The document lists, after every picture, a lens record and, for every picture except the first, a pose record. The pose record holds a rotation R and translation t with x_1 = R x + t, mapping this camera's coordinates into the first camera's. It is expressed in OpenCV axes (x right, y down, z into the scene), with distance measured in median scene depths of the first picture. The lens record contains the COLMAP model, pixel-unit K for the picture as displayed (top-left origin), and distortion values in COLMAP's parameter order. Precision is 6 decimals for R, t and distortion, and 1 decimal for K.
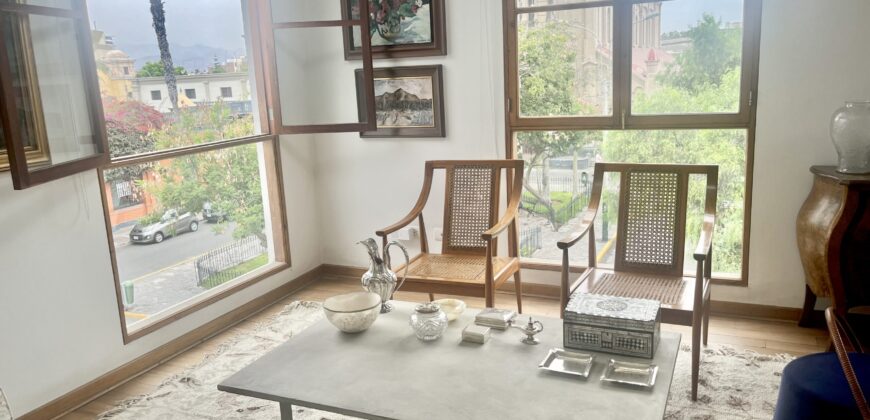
lens RADIAL K [[661.8, 0, 429.5], [0, 661.8, 208.8], [0, 0, 1]] dist [0.051994, -0.061809]
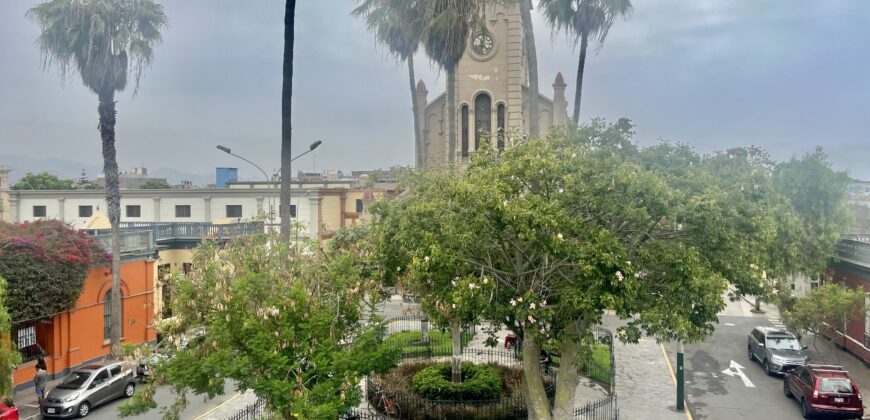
lens RADIAL K [[661.8, 0, 436.8], [0, 661.8, 203.0], [0, 0, 1]] dist [0.051994, -0.061809]
pose [[0.980651, 0.042571, 0.191078, -1.625404], [-0.004129, 0.980350, -0.197225, -0.311677], [-0.195719, 0.192620, 0.961557, 1.691014]]
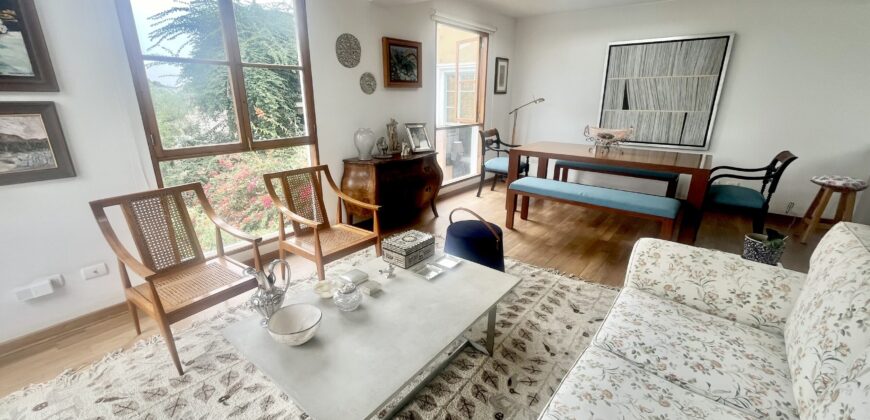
lens RADIAL K [[351.6, 0, 432.7], [0, 351.6, 209.2], [0, 0, 1]] dist [-0.003221, -0.000005]
pose [[0.233594, -0.248305, 0.940095, -0.361838], [0.178331, 0.961384, 0.209617, -0.077525], [-0.955841, 0.118683, 0.268854, 0.364664]]
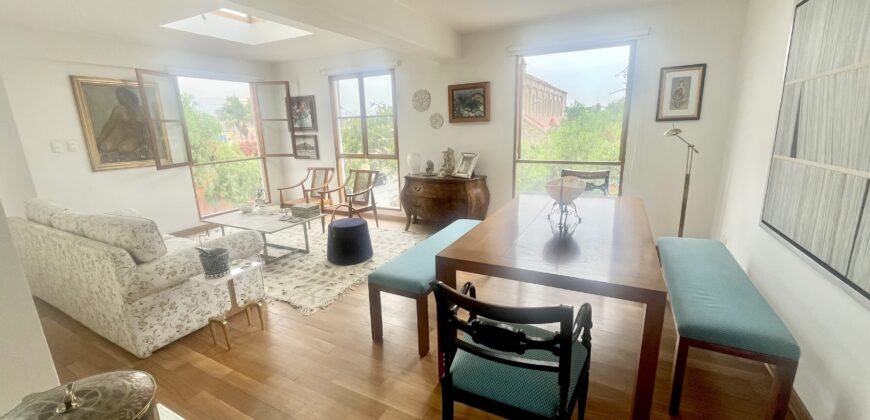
lens RADIAL K [[351.6, 0, 433.5], [0, 351.6, 209.1], [0, 0, 1]] dist [-0.003221, -0.000005]
pose [[0.998437, 0.035103, -0.043484, 0.612169], [-0.033683, 0.998888, 0.032982, 0.043030], [0.044593, -0.031465, 0.998510, -0.540369]]
